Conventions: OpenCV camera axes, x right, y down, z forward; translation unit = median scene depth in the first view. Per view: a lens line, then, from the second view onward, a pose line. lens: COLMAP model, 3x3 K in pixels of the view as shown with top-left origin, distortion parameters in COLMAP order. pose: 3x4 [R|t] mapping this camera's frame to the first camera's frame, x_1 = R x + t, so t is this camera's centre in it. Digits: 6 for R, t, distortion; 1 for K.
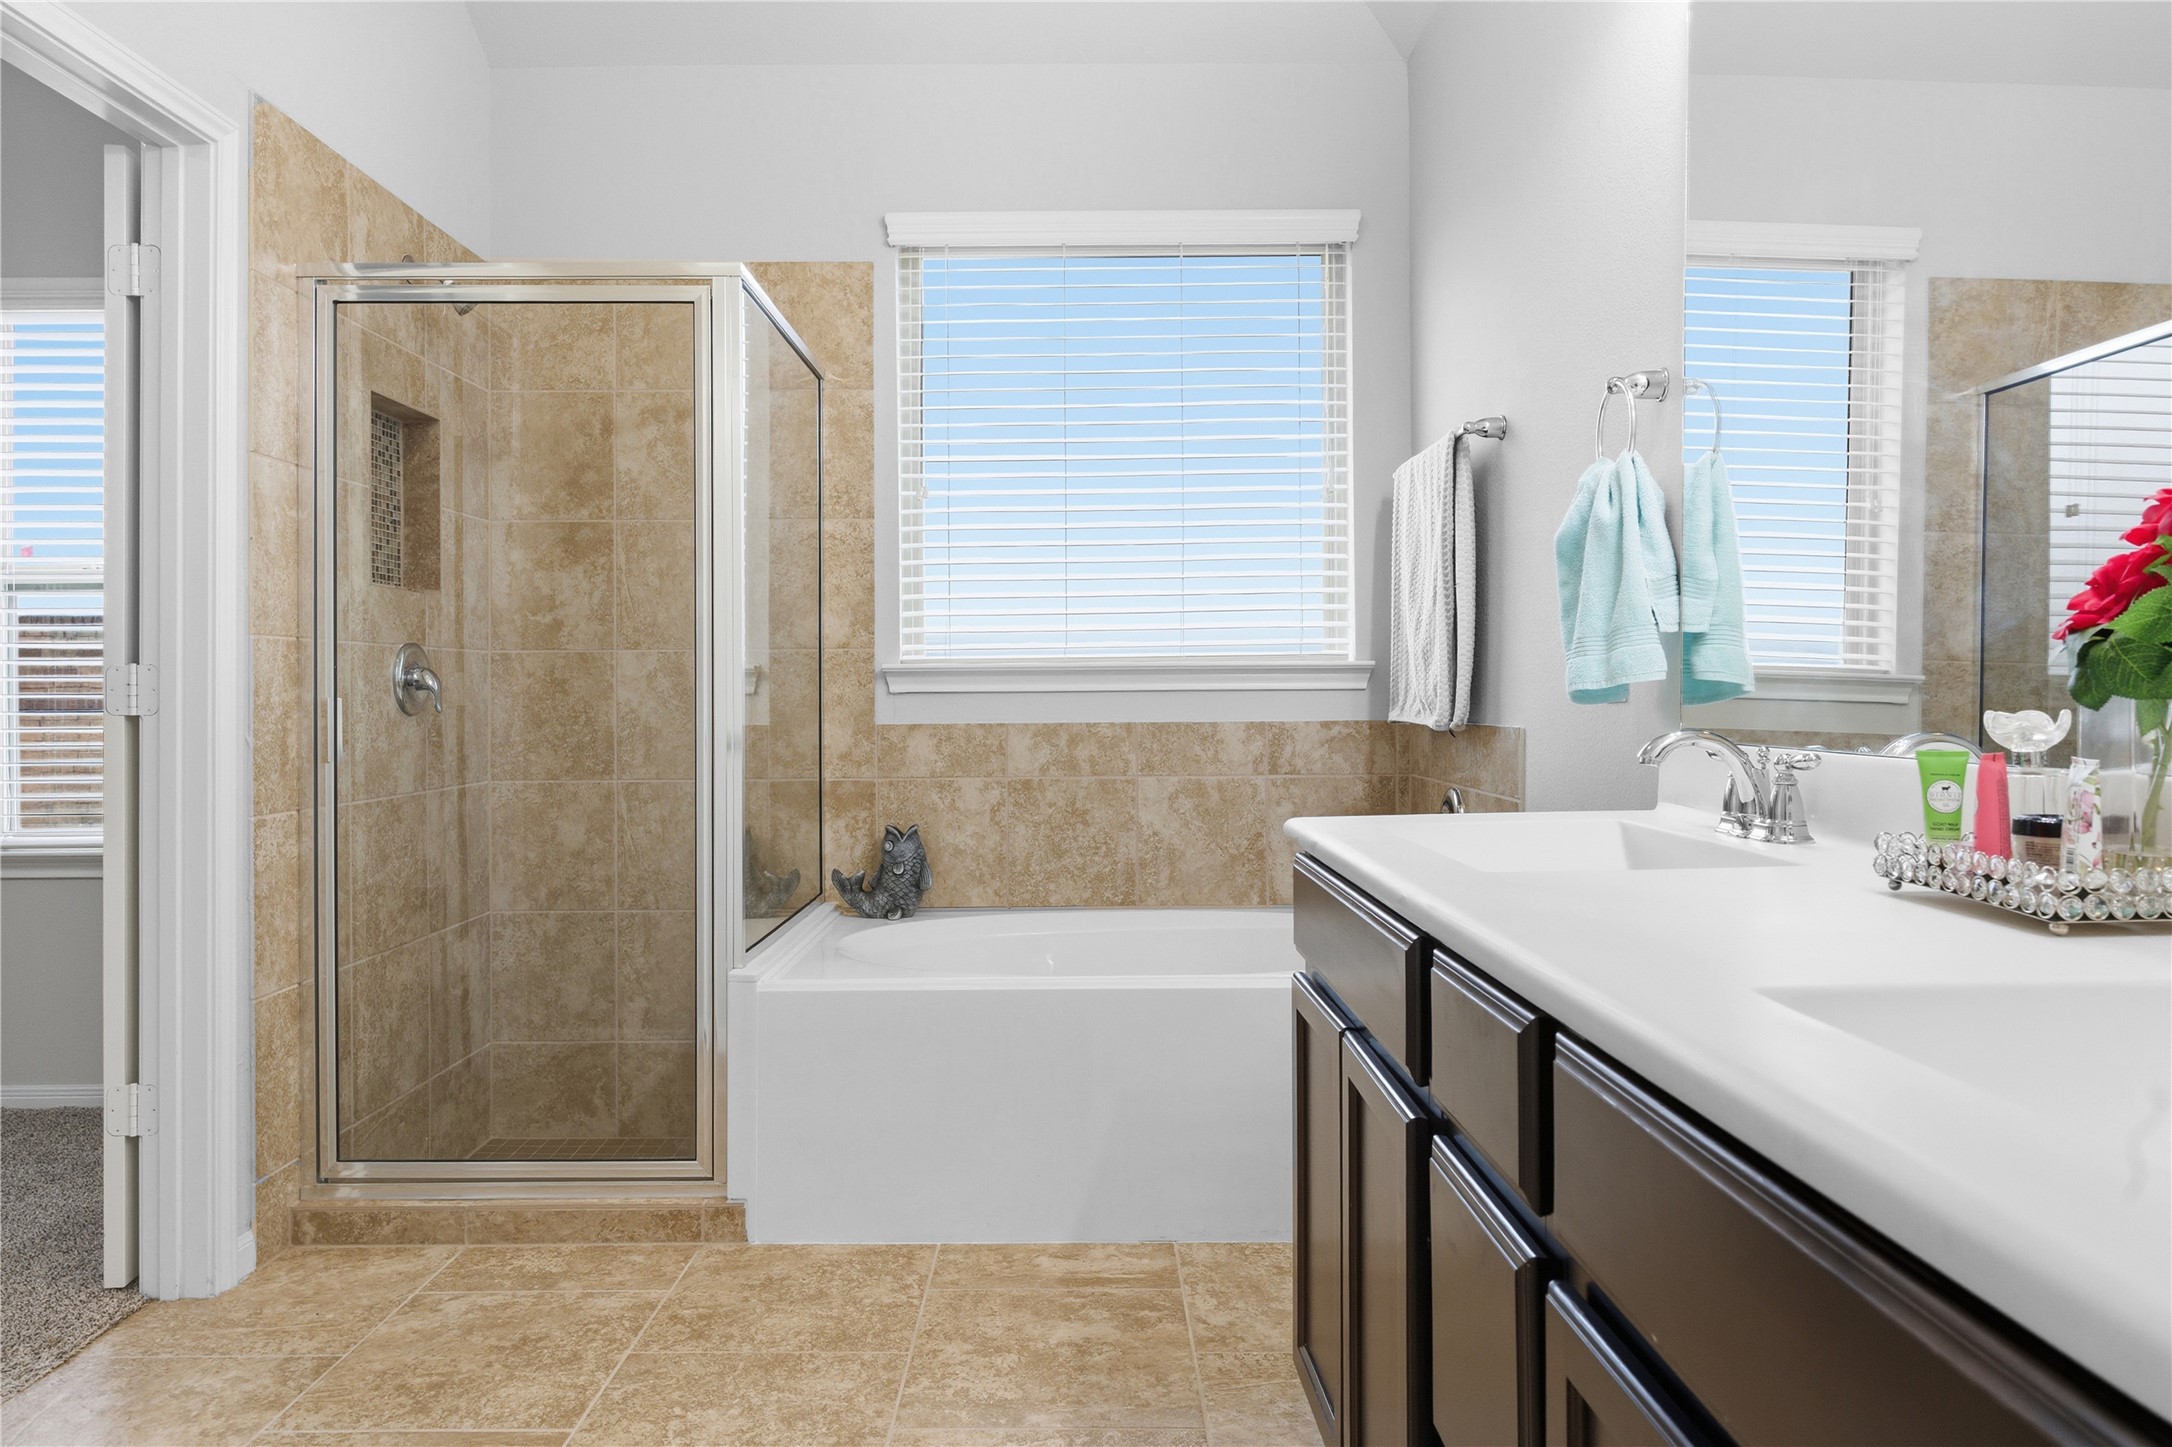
lens RADIAL K [[1361.8, 0, 1087.5], [0, 1361.8, 681.5], [0, 0, 1]] dist [0.001458, 0.000239]
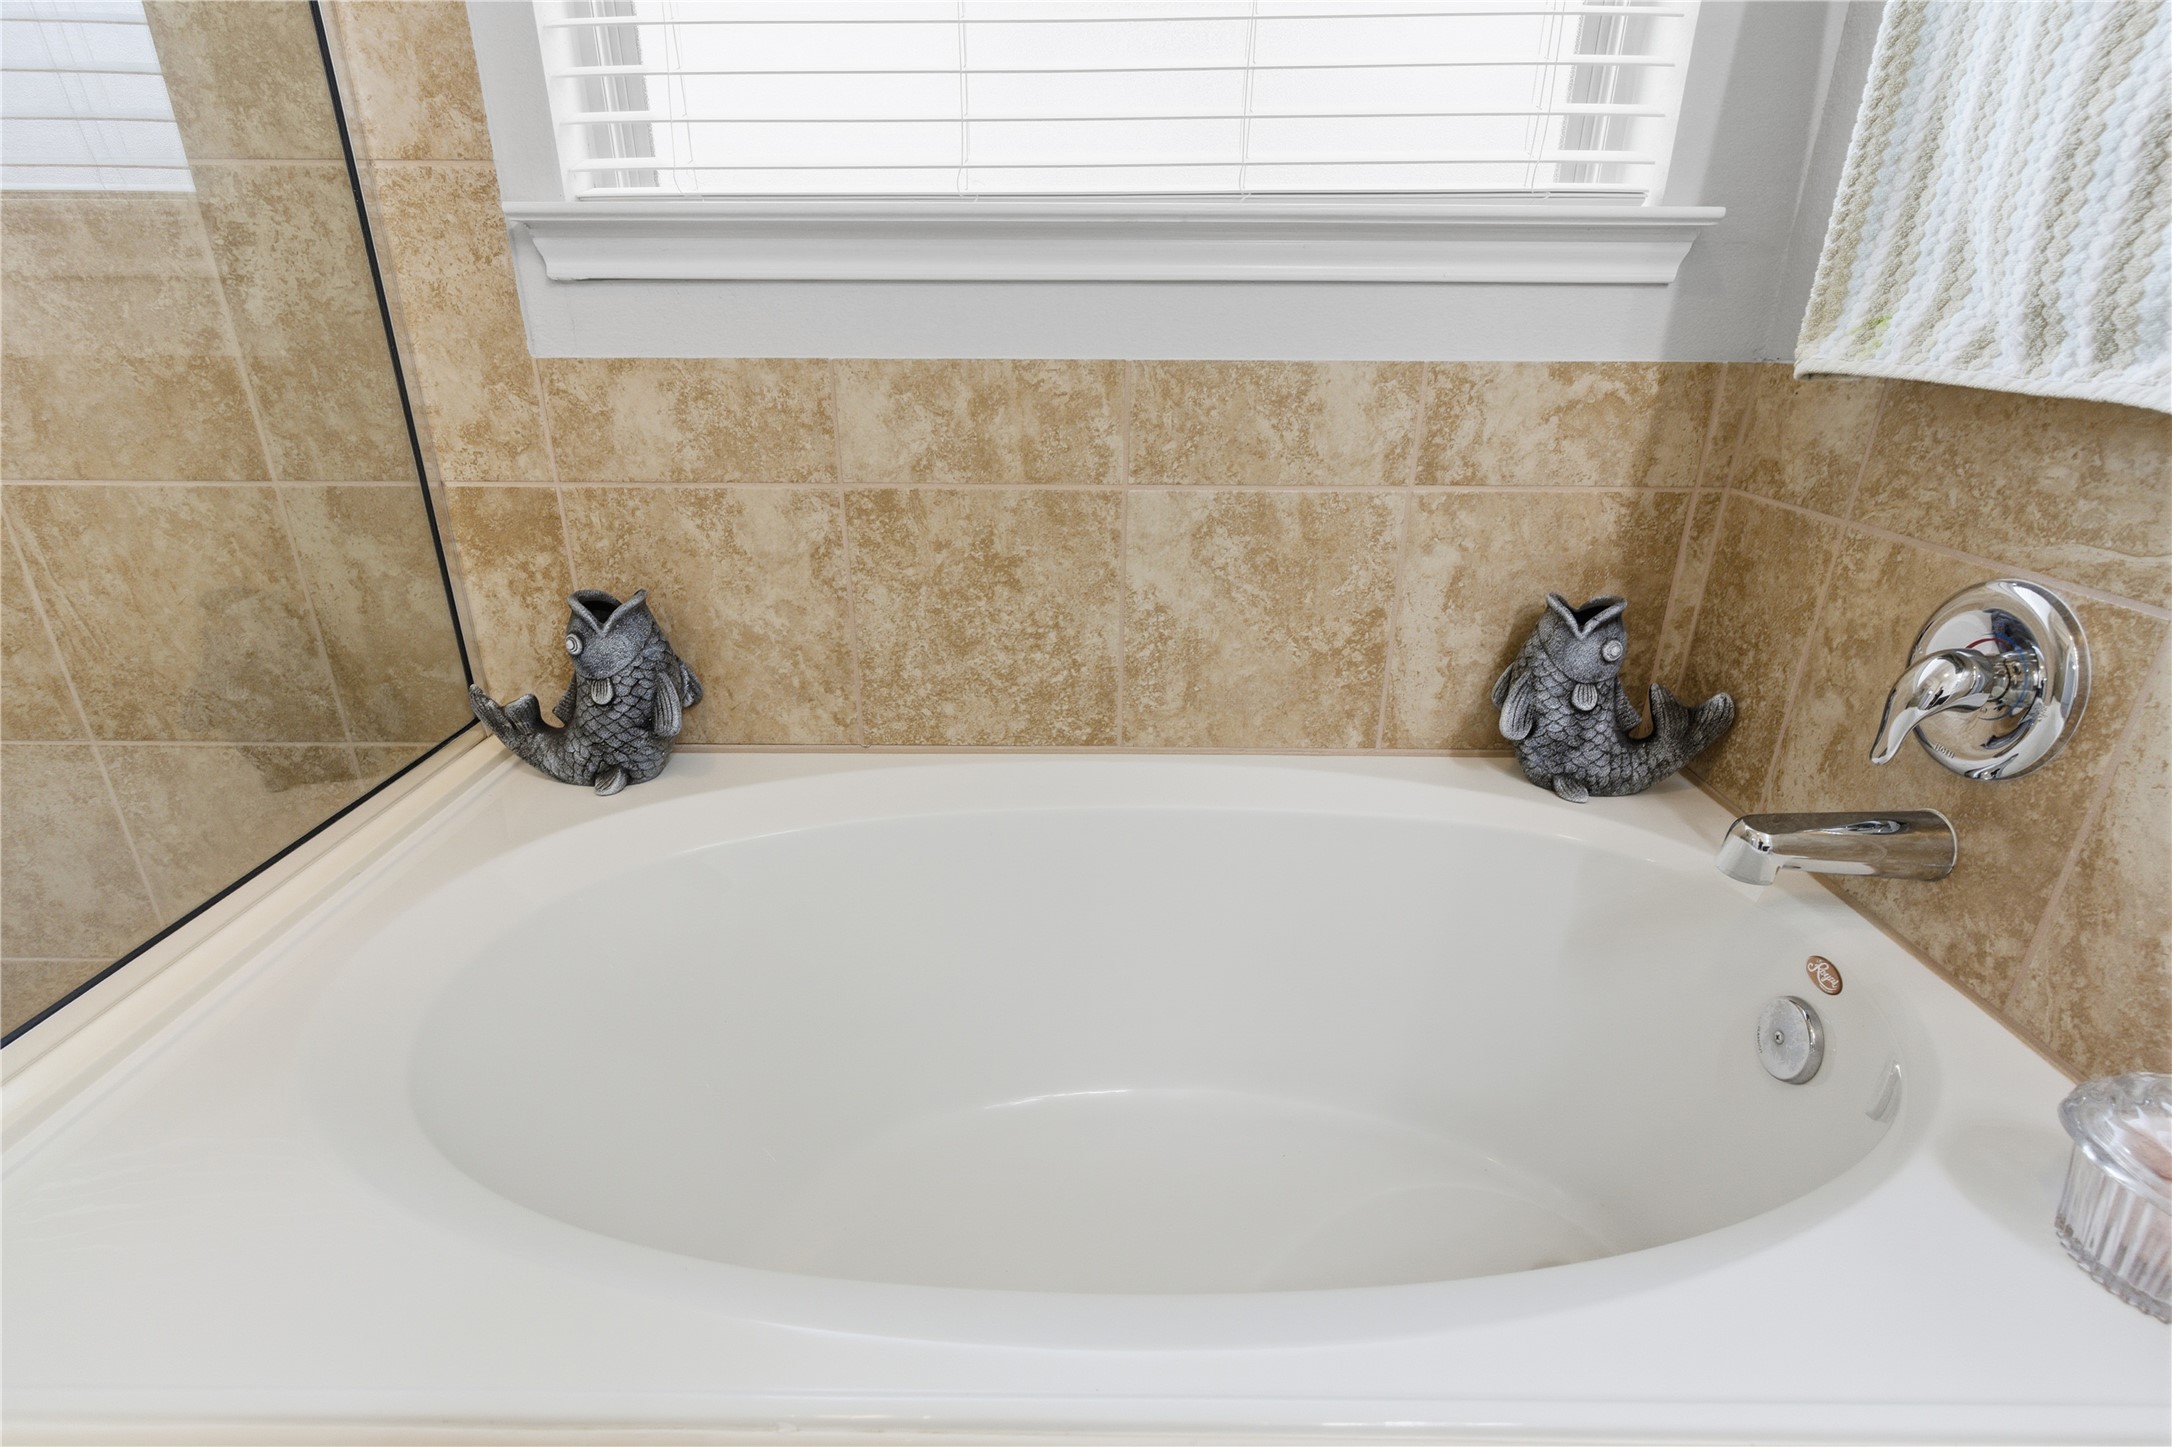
lens RADIAL K [[1006.9, 0, 1078.4], [0, 1006.9, 722.7], [0, 0, 1]] dist [0.002457, -0.004879]
pose [[0.999767, 0.017226, -0.012996, 0.026338], [-0.010974, 0.924462, 0.381117, 0.014713], [0.018580, -0.380886, 0.924435, 0.658981]]
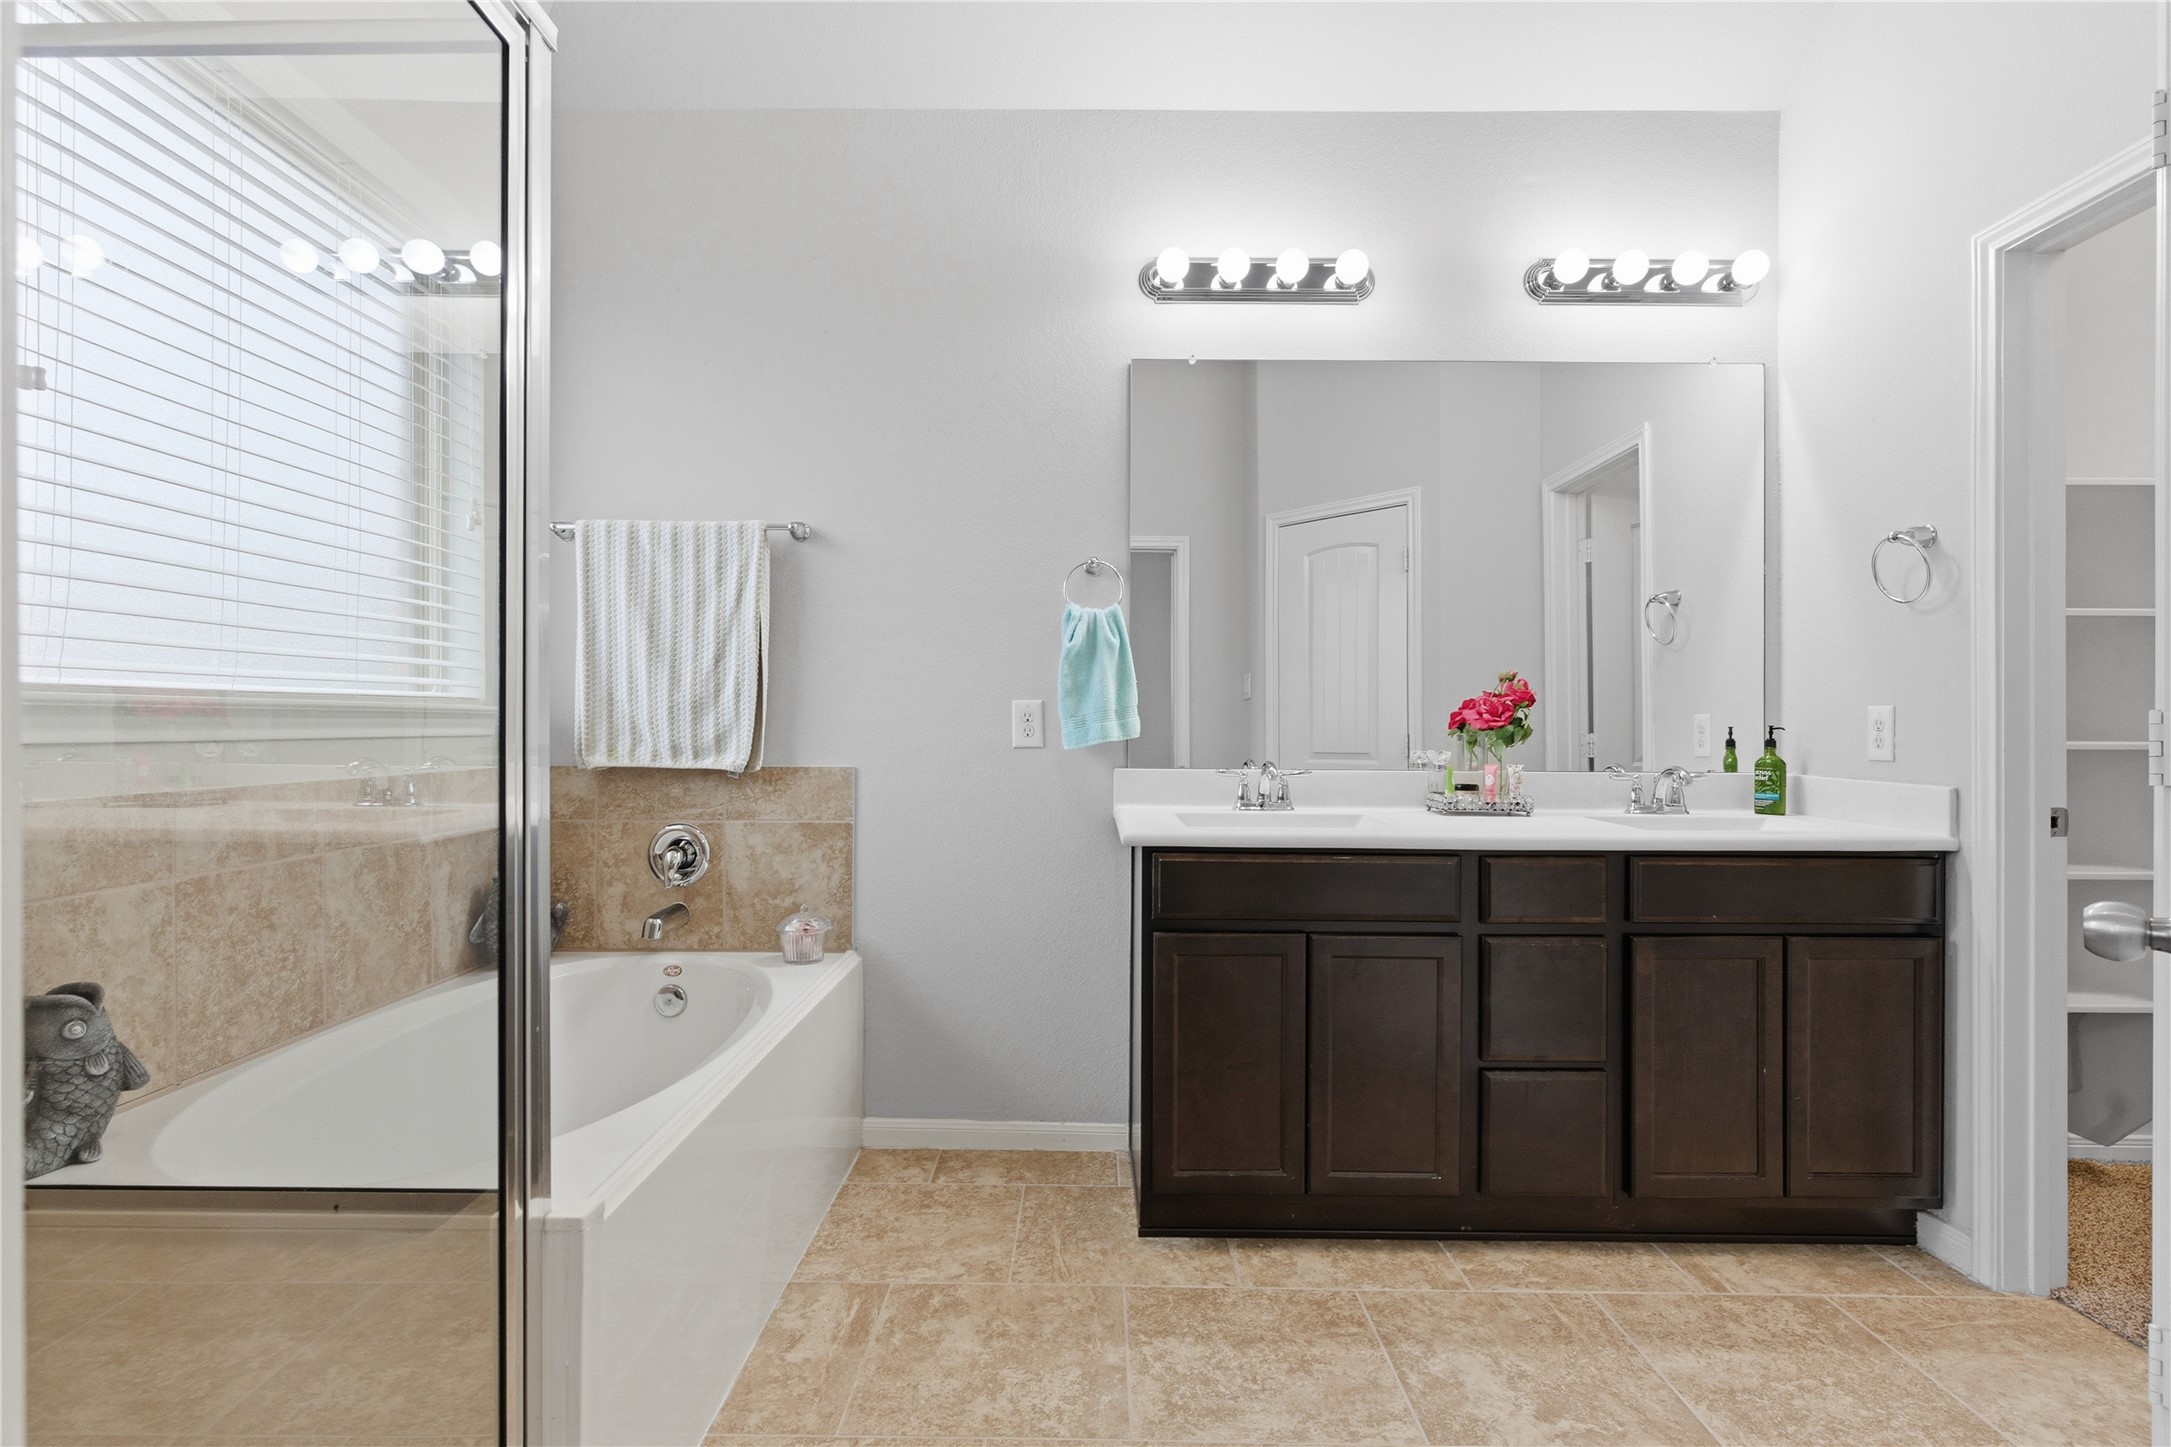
lens RADIAL K [[1059.8, 0, 1085.5], [0, 1059.8, 723.5], [0, 0, 1]] dist [-0.000692, 0.000361]
pose [[0.018082, 0.006384, 0.999816, -0.541234], [-0.008945, 0.999941, -0.006223, -0.001537], [-0.999796, -0.008831, 0.018139, 0.571716]]
